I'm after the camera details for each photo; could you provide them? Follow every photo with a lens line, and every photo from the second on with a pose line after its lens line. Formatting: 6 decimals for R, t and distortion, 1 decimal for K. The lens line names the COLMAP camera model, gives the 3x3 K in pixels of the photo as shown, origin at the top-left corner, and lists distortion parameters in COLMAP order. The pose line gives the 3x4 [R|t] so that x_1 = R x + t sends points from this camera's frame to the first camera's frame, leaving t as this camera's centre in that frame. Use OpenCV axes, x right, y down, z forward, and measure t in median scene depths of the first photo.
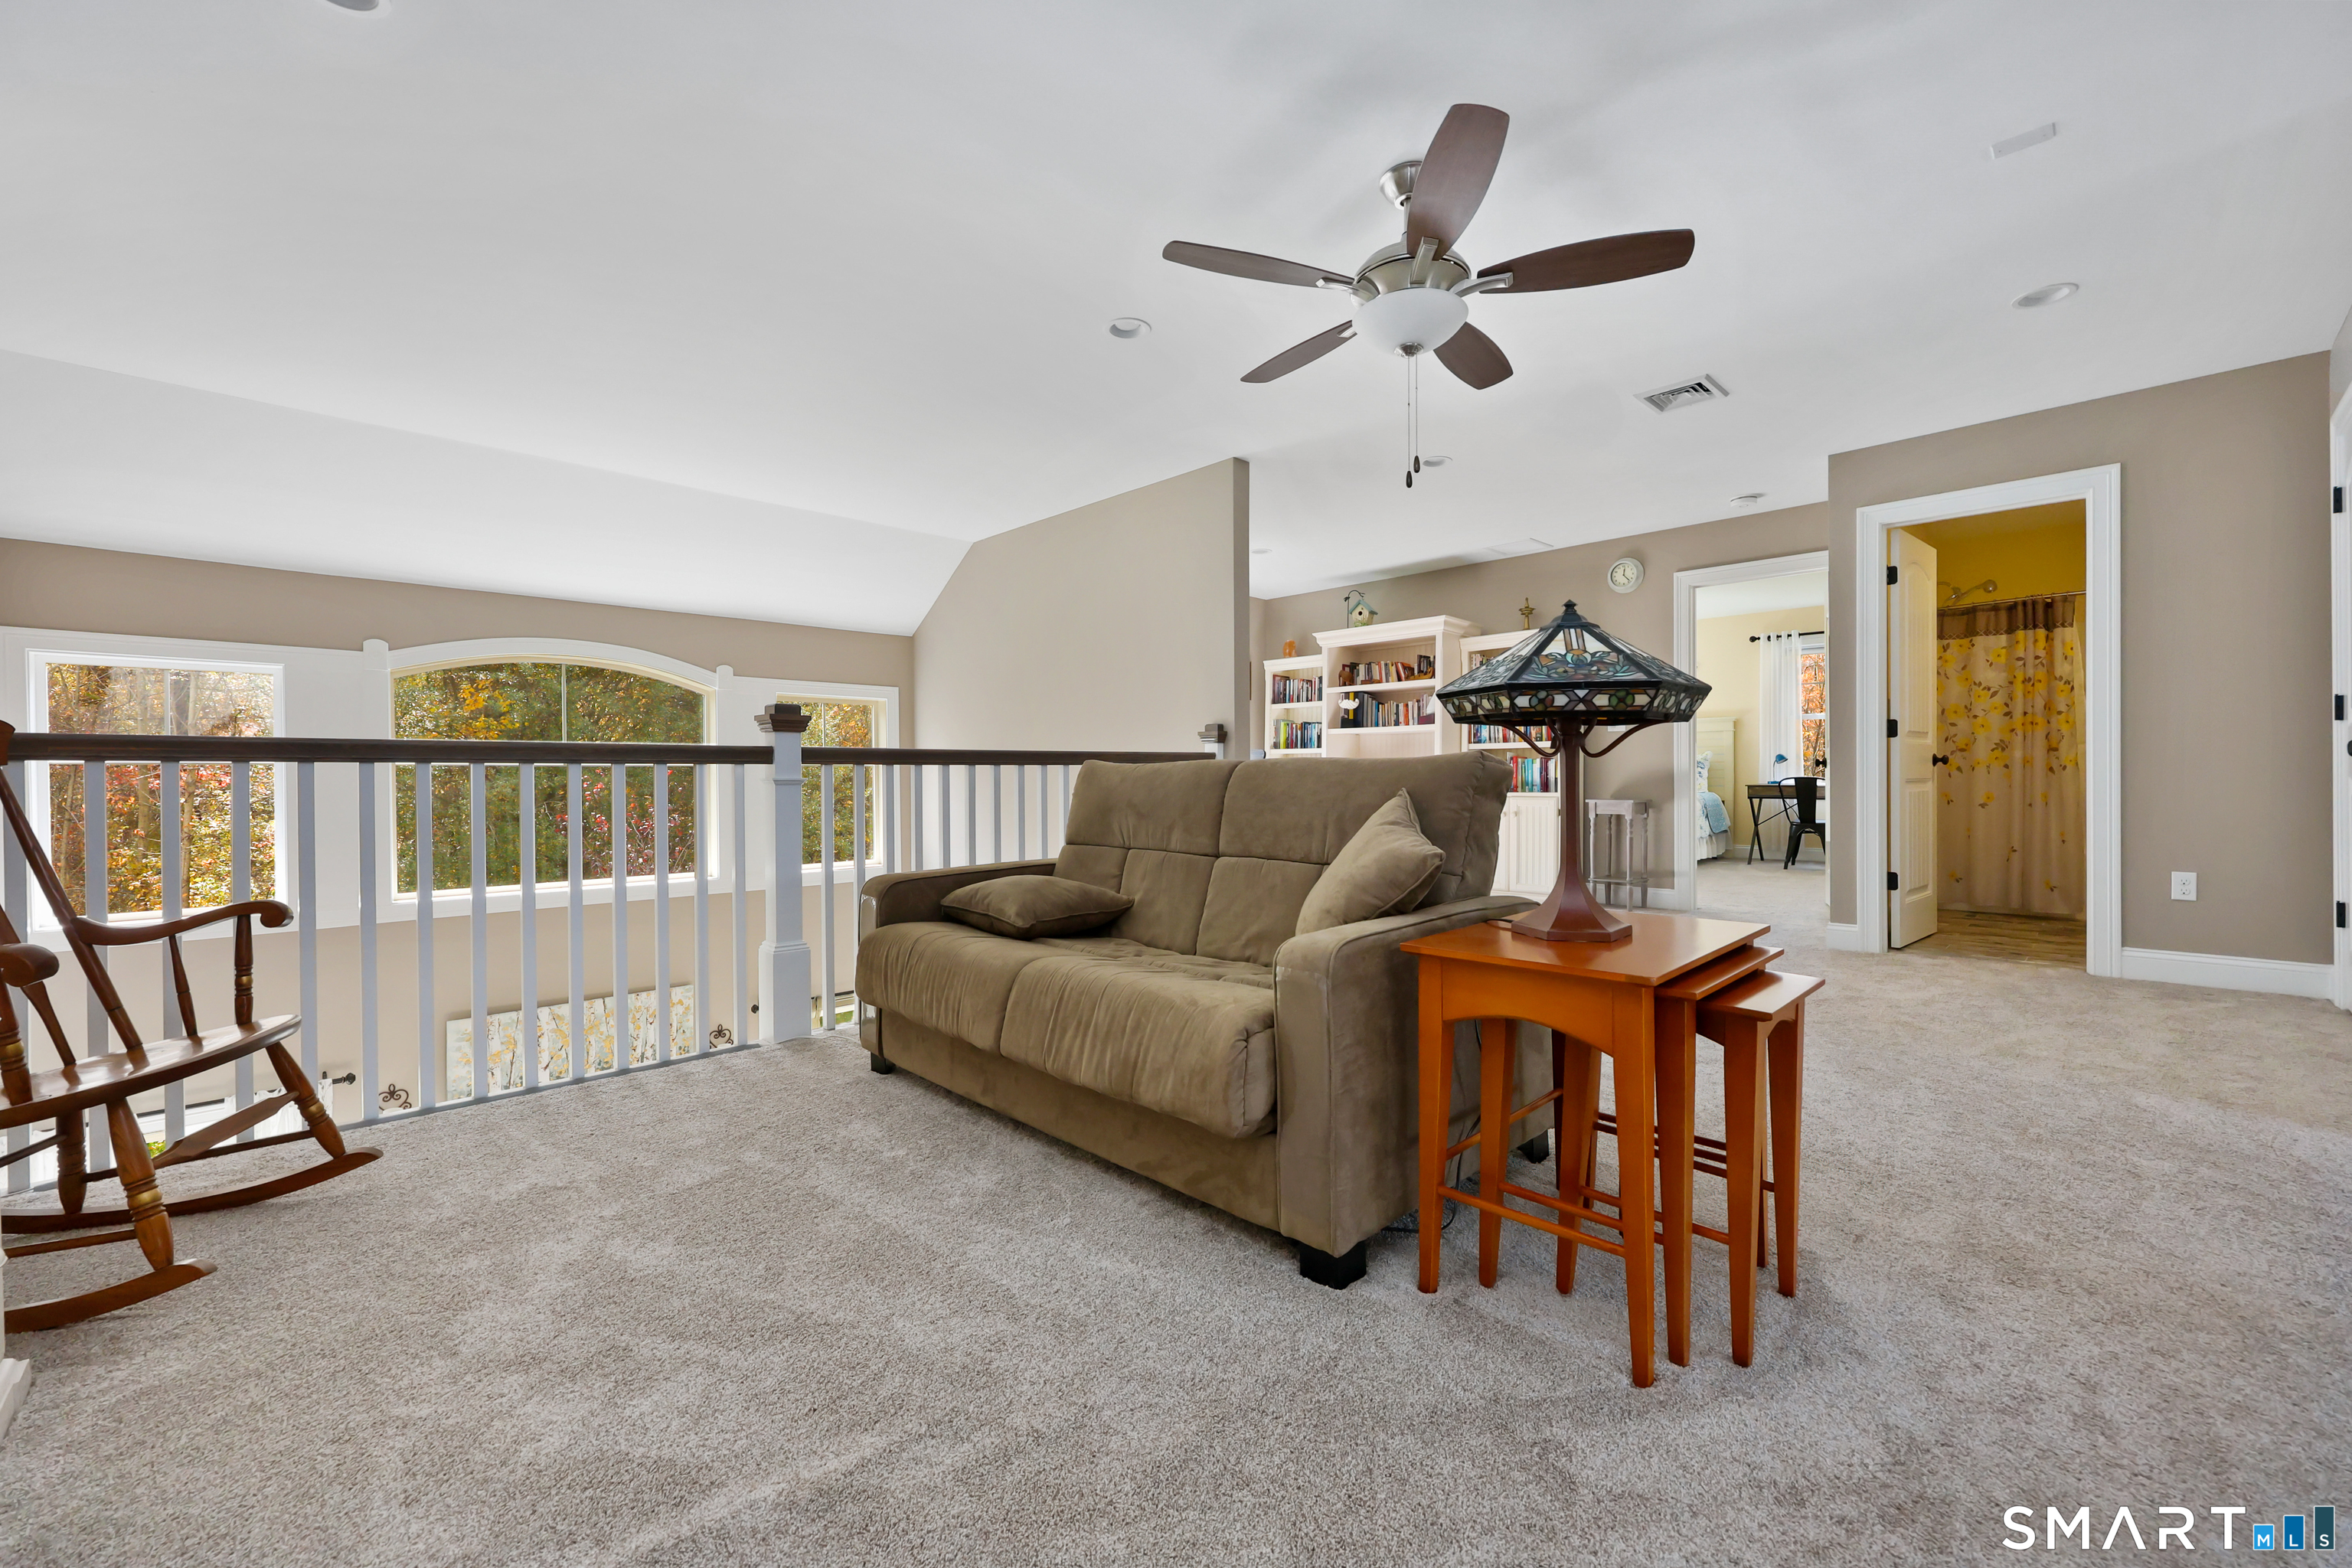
lens RADIAL K [[957.5, 0, 1169.2], [0, 957.5, 781.2], [0, 0, 1]] dist [-0.002207, 0.000054]
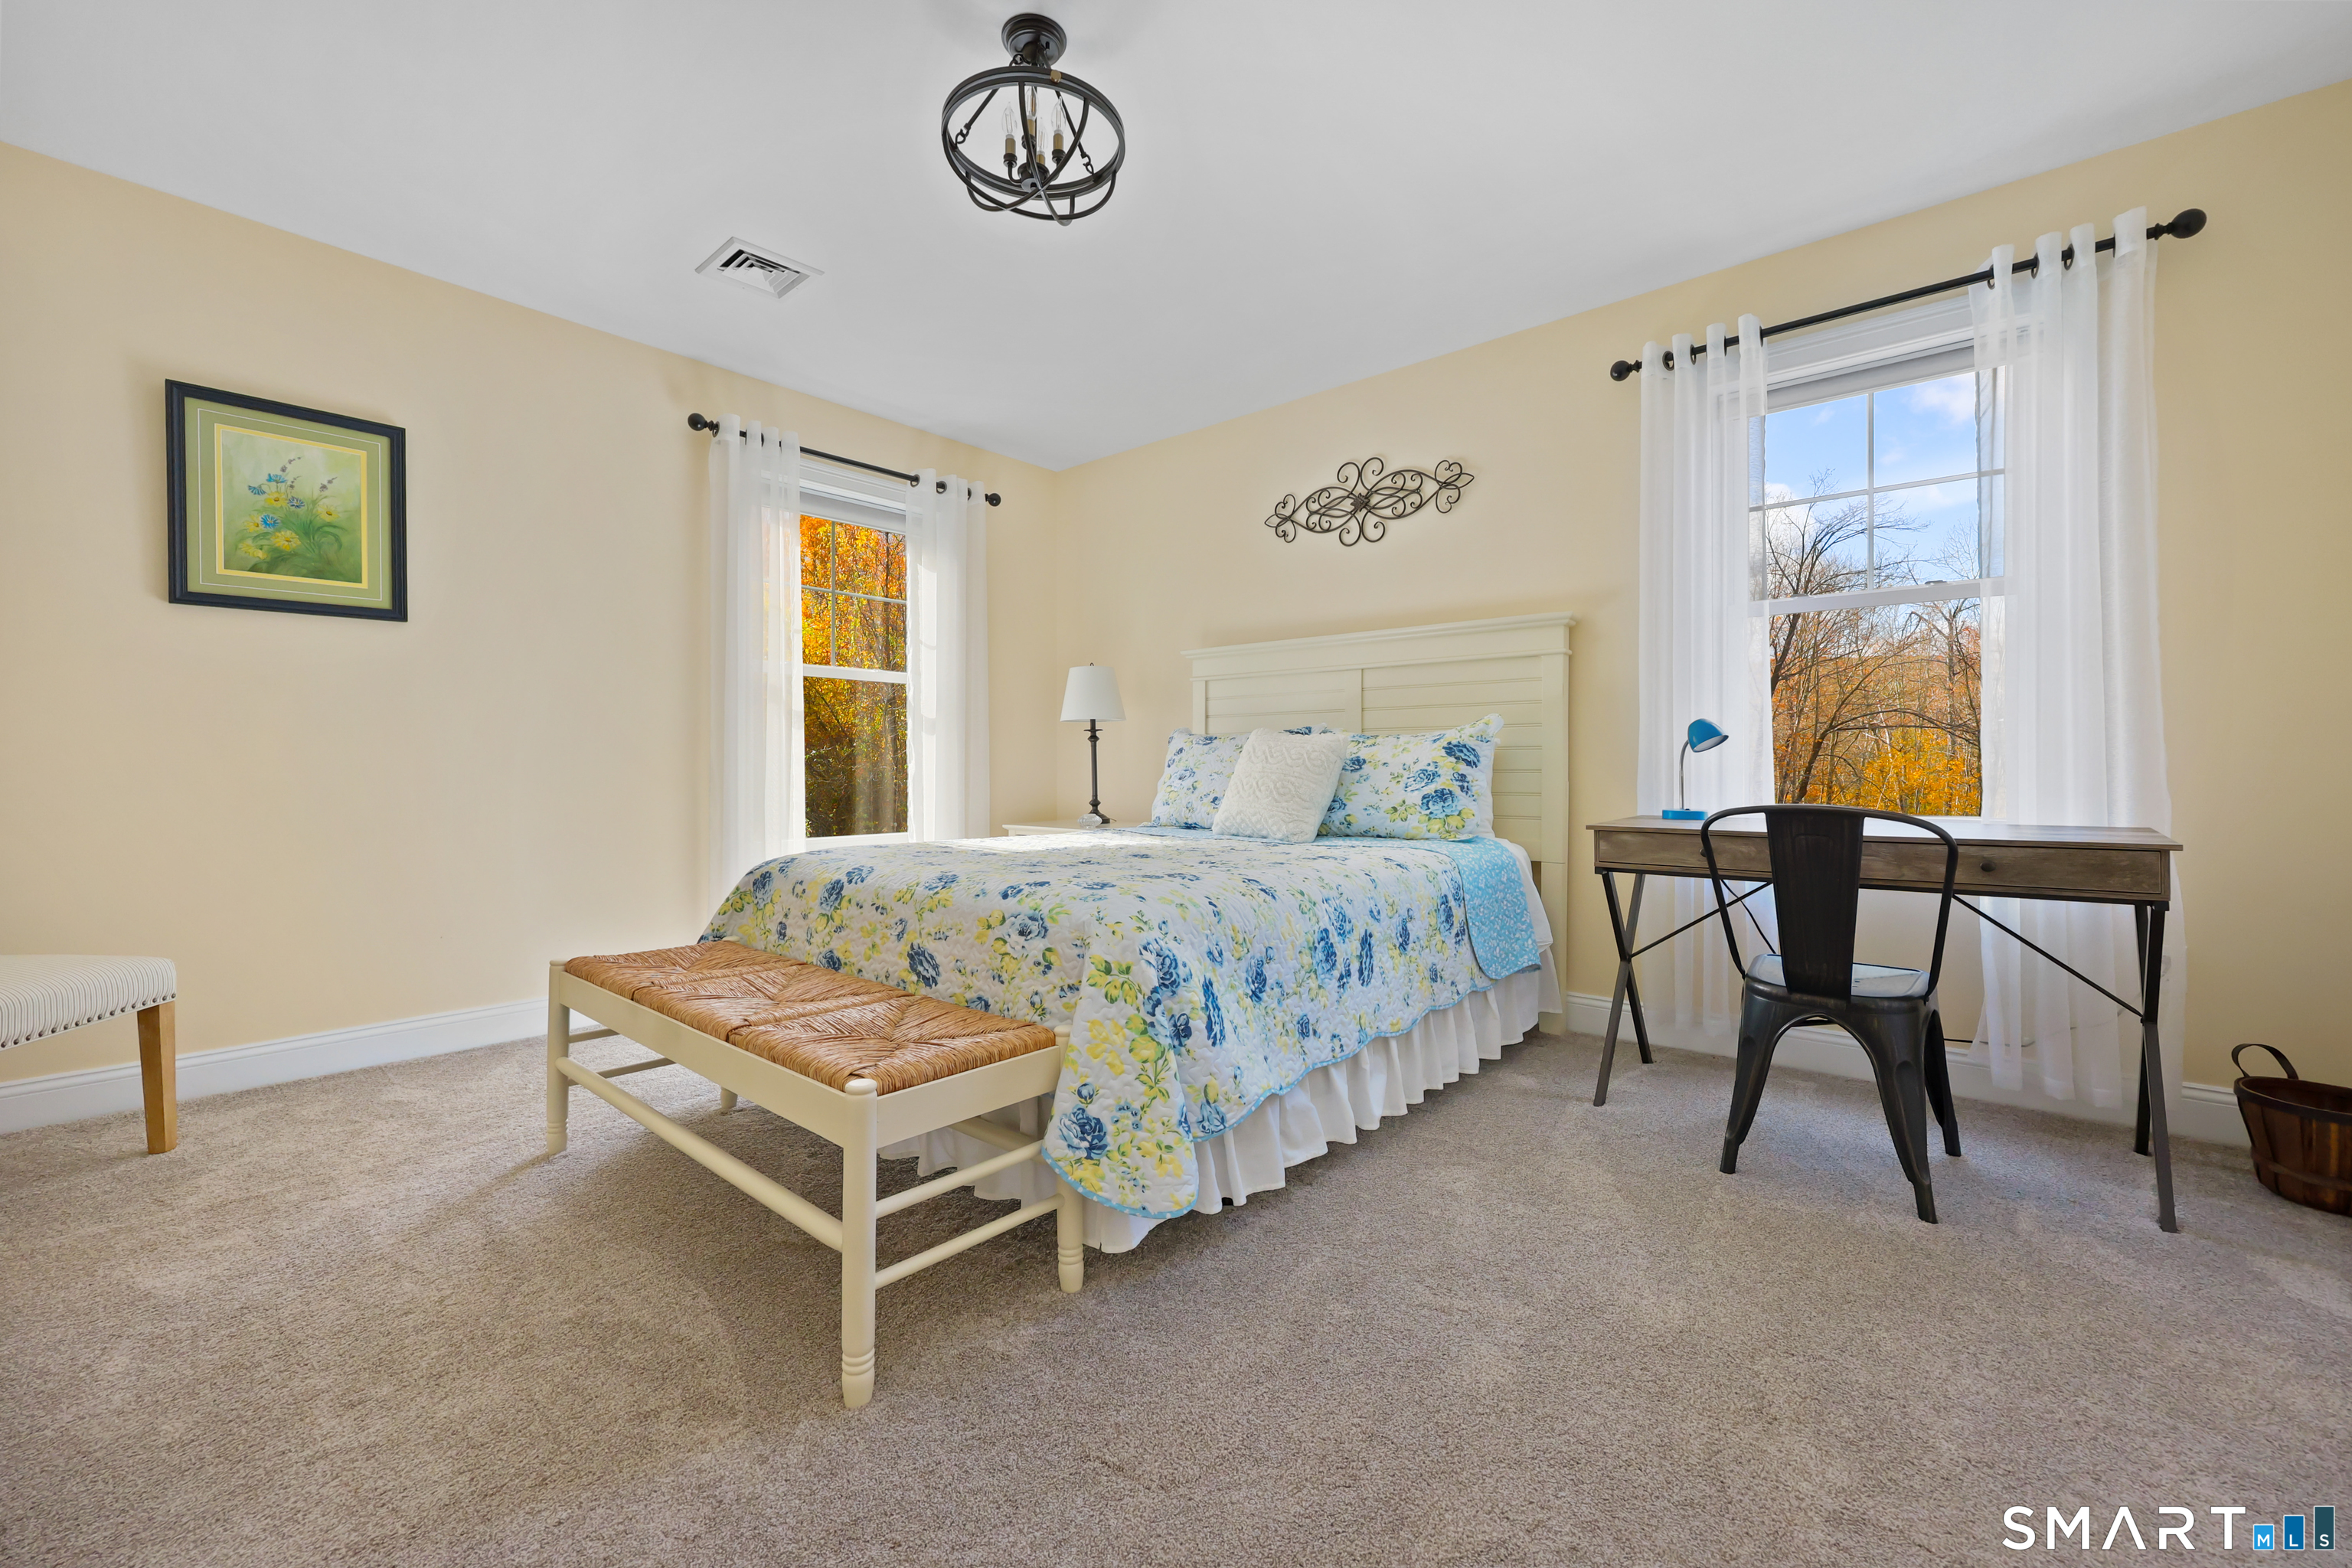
lens RADIAL K [[957.5, 0, 1182.2], [0, 957.5, 780.9], [0, 0, 1]] dist [-0.002207, 0.000054]
pose [[0.995283, 0.004132, 0.096931, 0.455910], [-0.004336, 0.999989, 0.001900, -0.008851], [-0.096922, -0.002311, 0.995289, 0.731122]]
